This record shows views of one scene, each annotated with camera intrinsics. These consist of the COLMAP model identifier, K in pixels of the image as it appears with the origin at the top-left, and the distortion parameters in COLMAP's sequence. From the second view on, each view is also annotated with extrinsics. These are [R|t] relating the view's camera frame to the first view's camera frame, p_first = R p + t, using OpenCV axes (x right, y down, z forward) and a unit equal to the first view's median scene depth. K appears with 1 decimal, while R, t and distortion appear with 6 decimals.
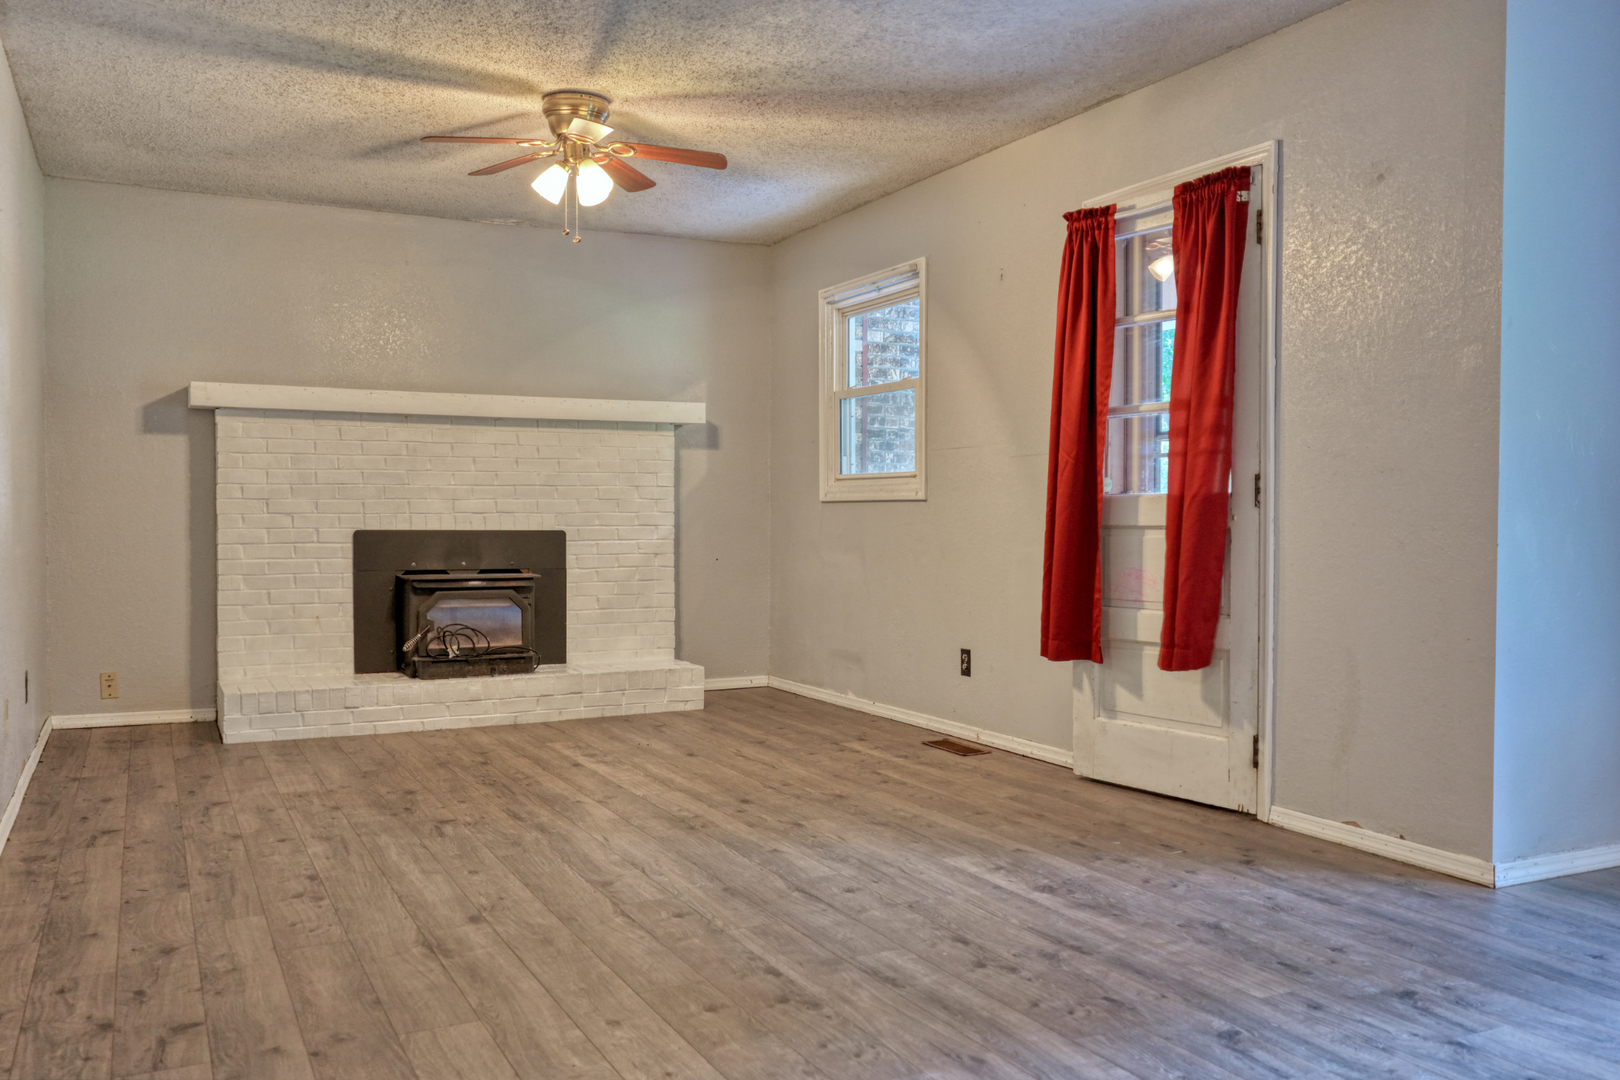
lens RADIAL K [[1366.7, 0, 813.7], [0, 1366.7, 537.9], [0, 0, 1]] dist [0.000042, 0.012683]
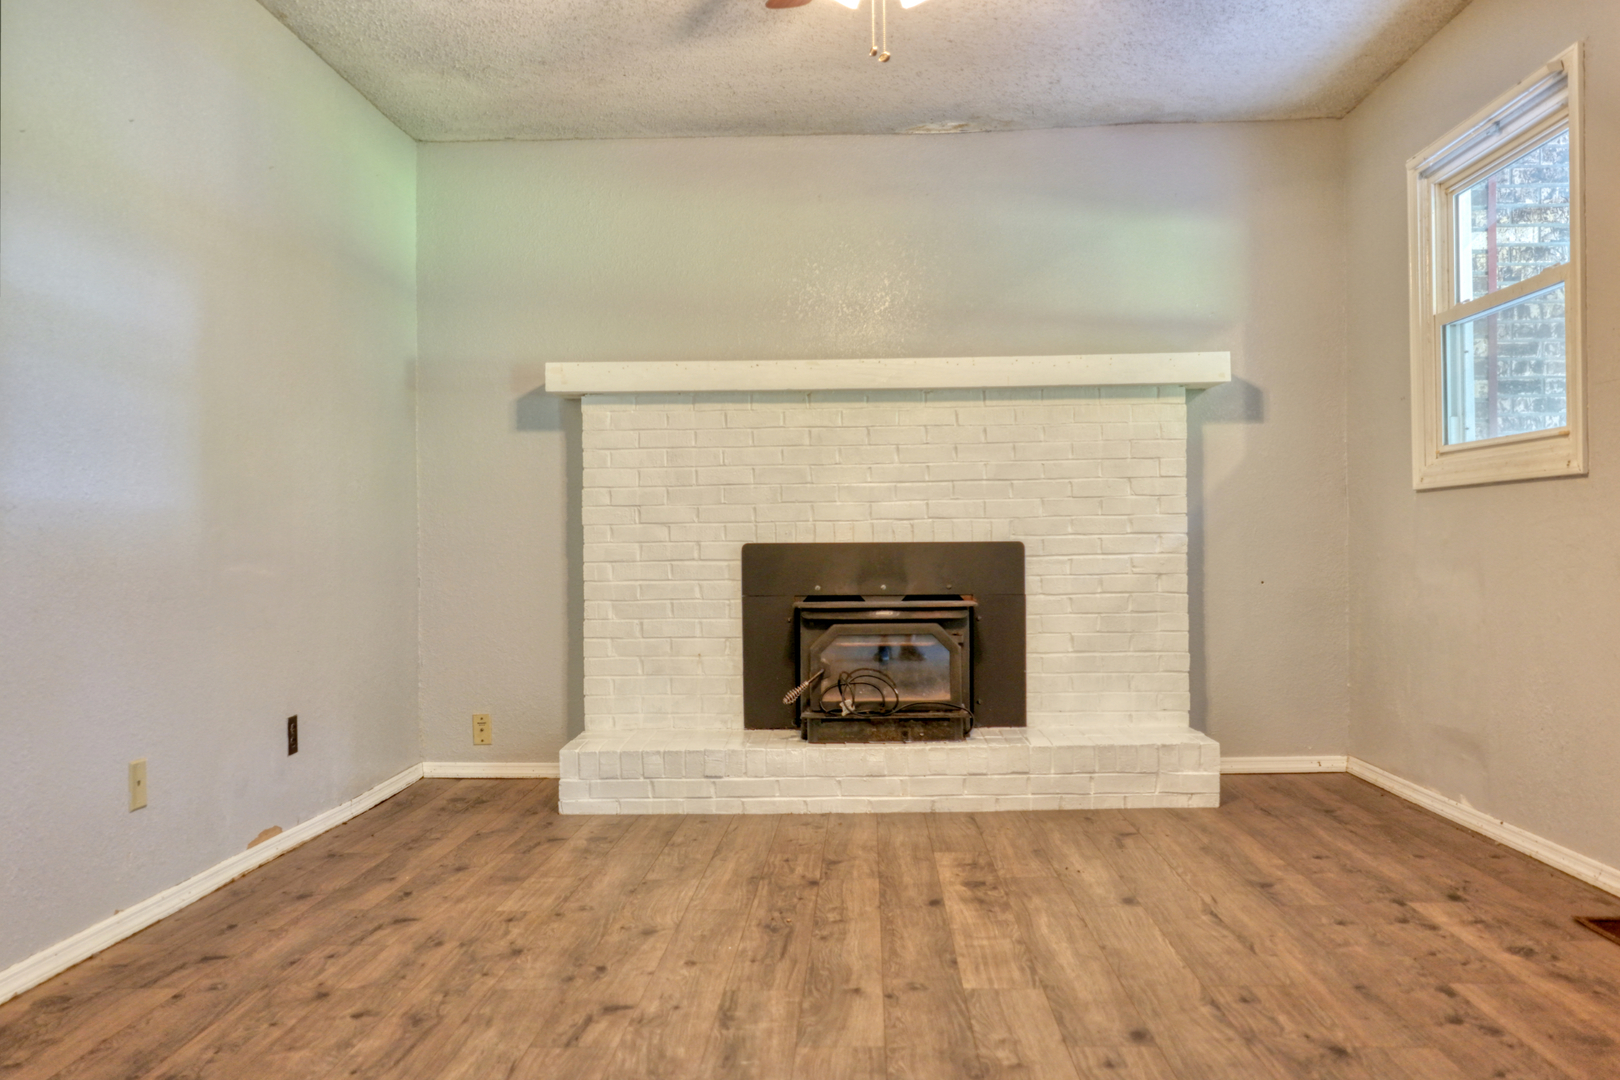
lens RADIAL K [[1366.7, 0, 804.4], [0, 1366.7, 541.5], [0, 0, 1]] dist [0.000042, 0.012683]
pose [[0.879093, -0.014383, -0.476433, 0.062179], [0.005957, 0.999798, -0.019191, 0.008096], [0.476613, 0.014033, 0.879001, 0.327711]]
